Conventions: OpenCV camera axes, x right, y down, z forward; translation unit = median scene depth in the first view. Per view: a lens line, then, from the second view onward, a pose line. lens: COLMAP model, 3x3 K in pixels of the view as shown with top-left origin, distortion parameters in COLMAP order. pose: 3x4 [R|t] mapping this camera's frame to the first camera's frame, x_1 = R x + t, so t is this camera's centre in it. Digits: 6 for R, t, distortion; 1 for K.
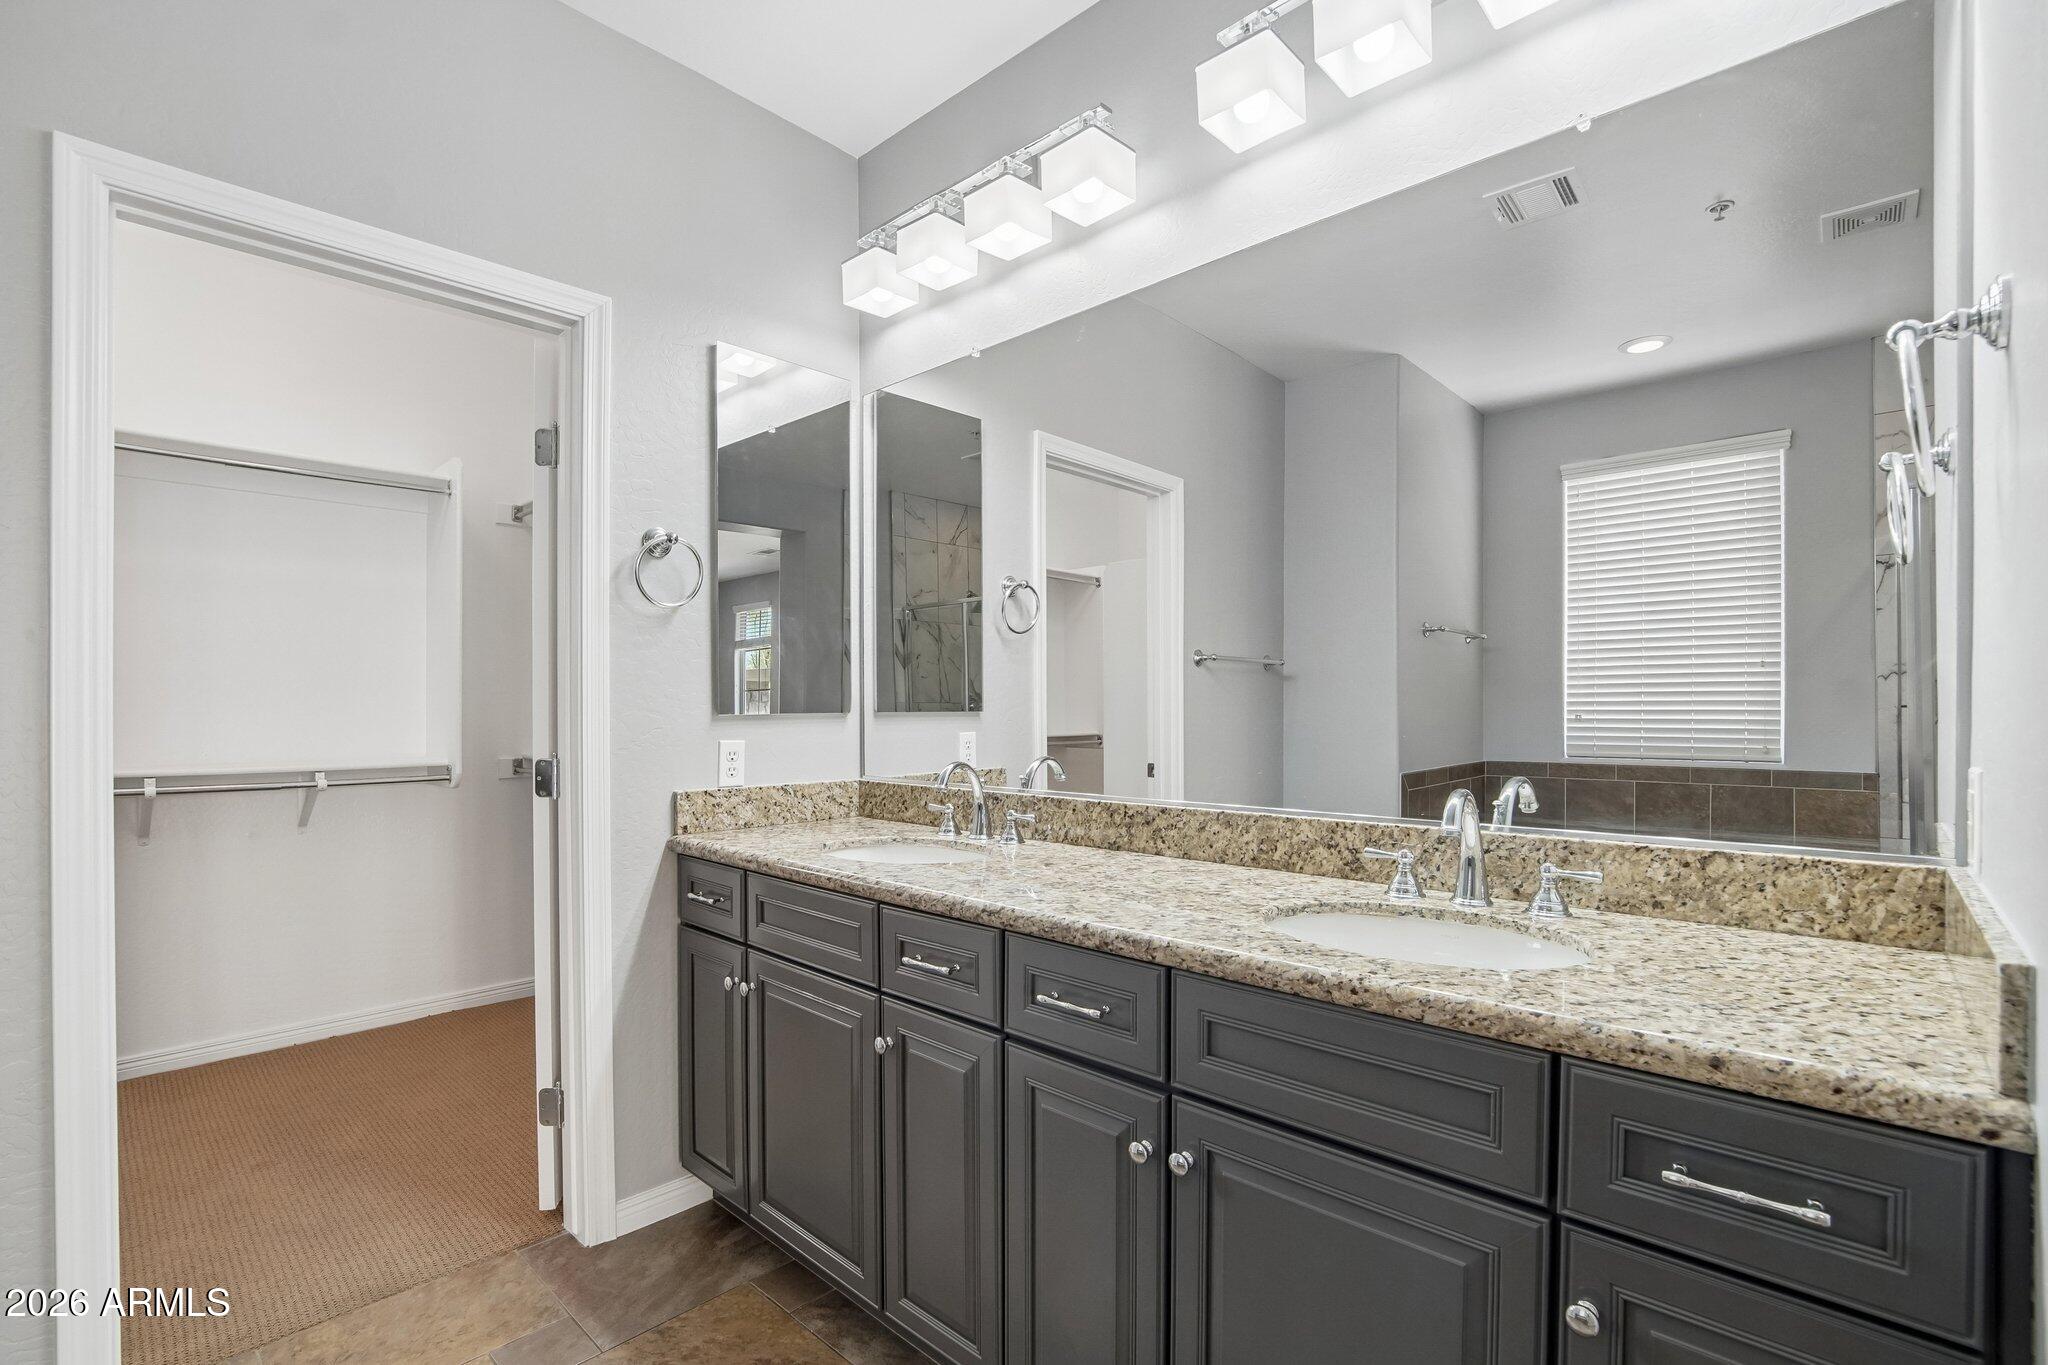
lens RADIAL K [[918.8, 0, 1012.3], [0, 918.8, 701.5], [0, 0, 1]] dist [-0.040980, 0.010403]
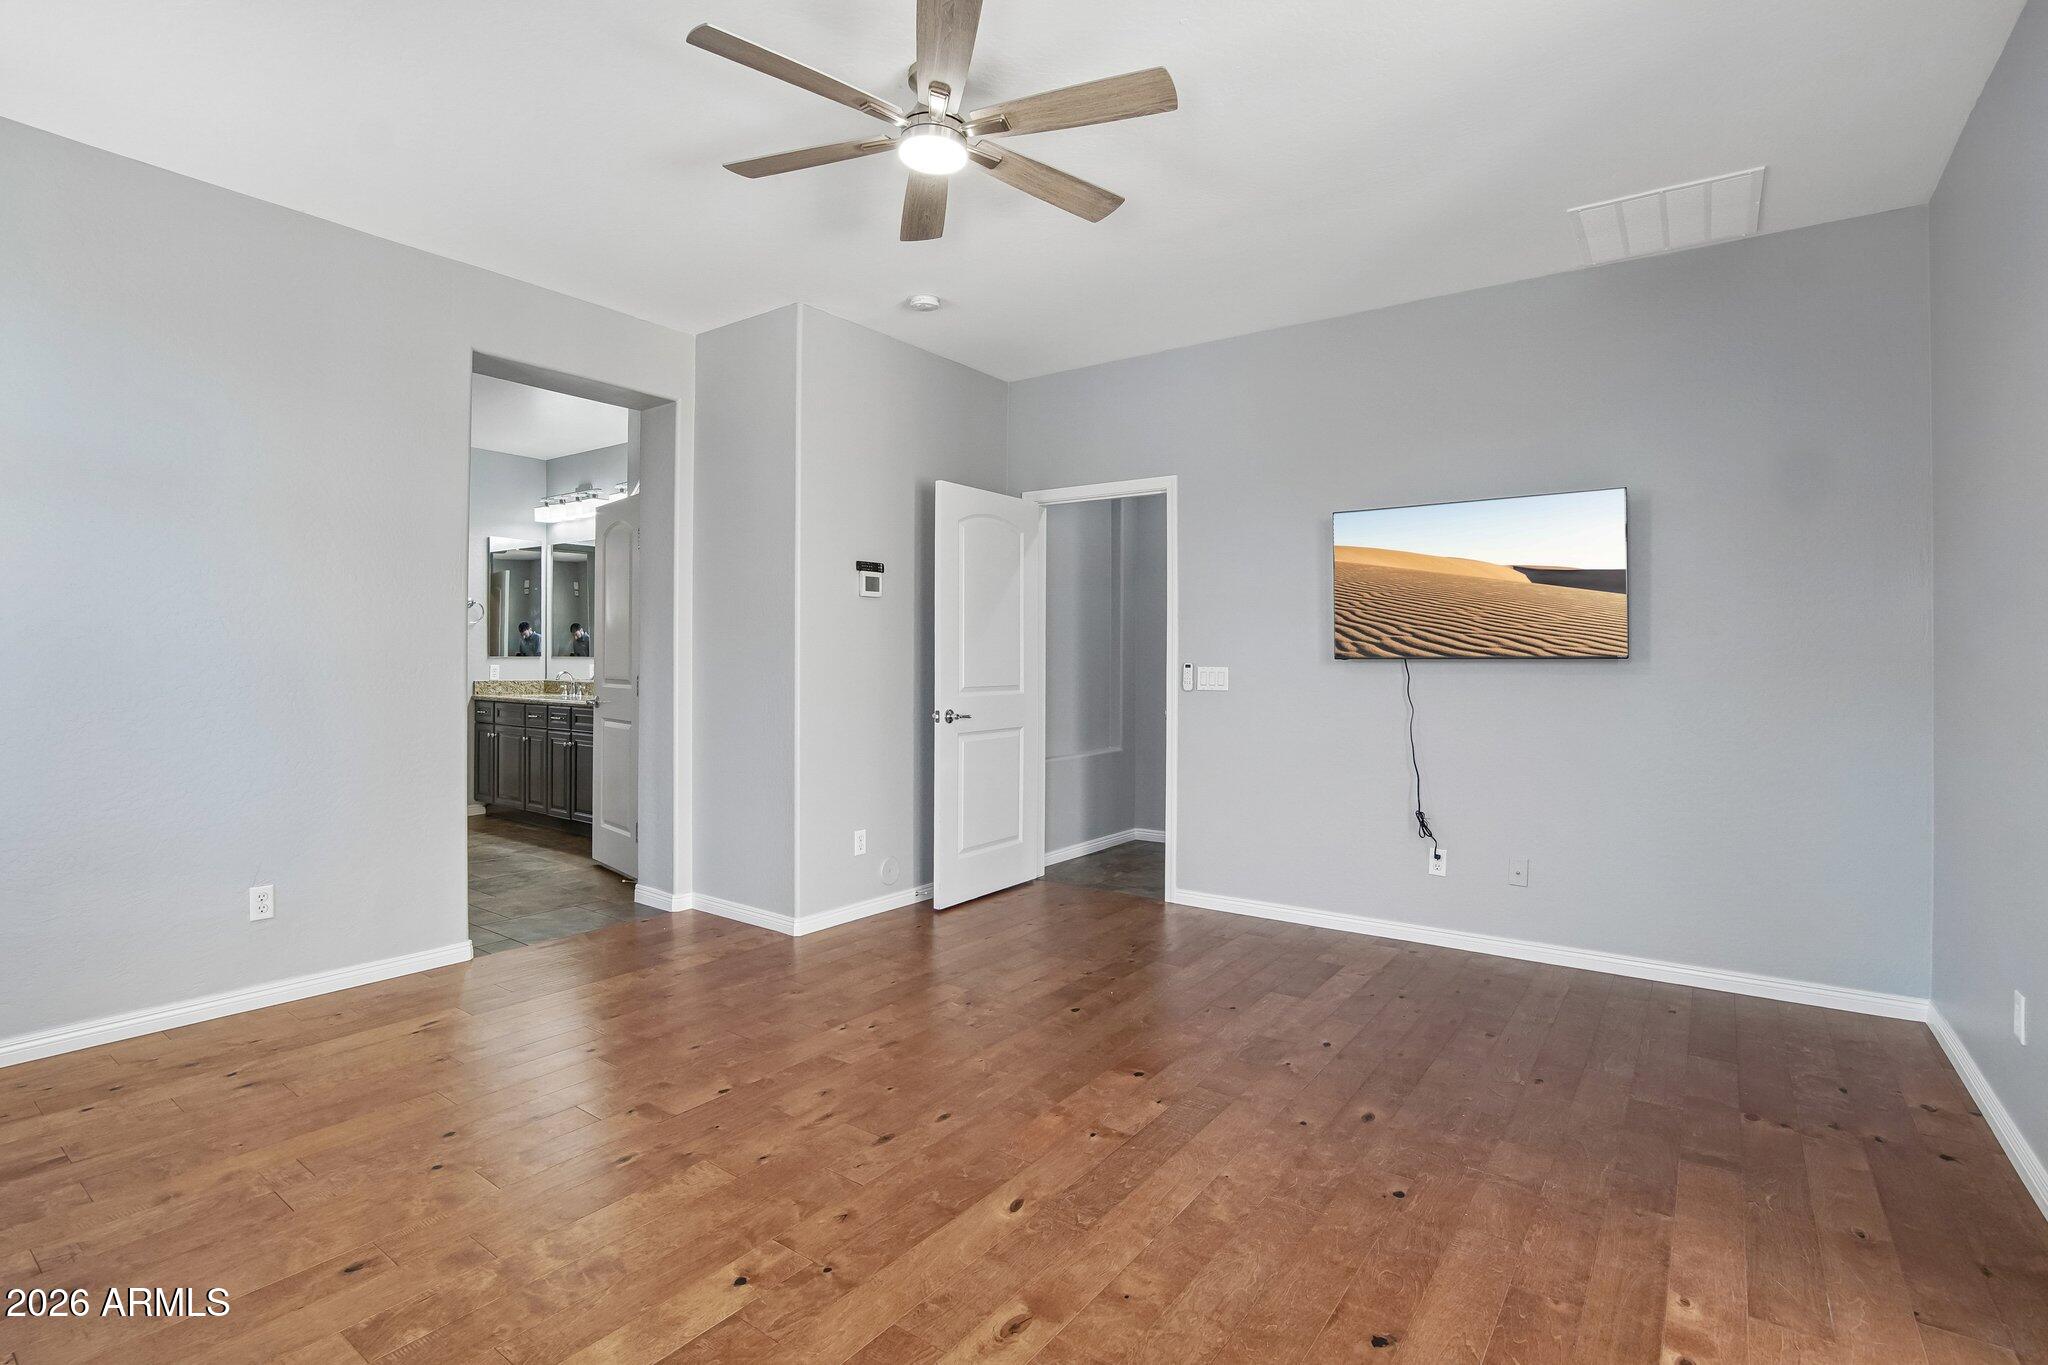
lens RADIAL K [[963.2, 0, 1033.8], [0, 963.2, 654.9], [0, 0, 1]] dist [-0.042414, 0.011579]
pose [[0.989195, 0.009785, 0.146277, 0.977845], [-0.009542, 0.999952, -0.002365, -0.001635], [-0.146293, 0.000944, 0.989241, -2.331407]]
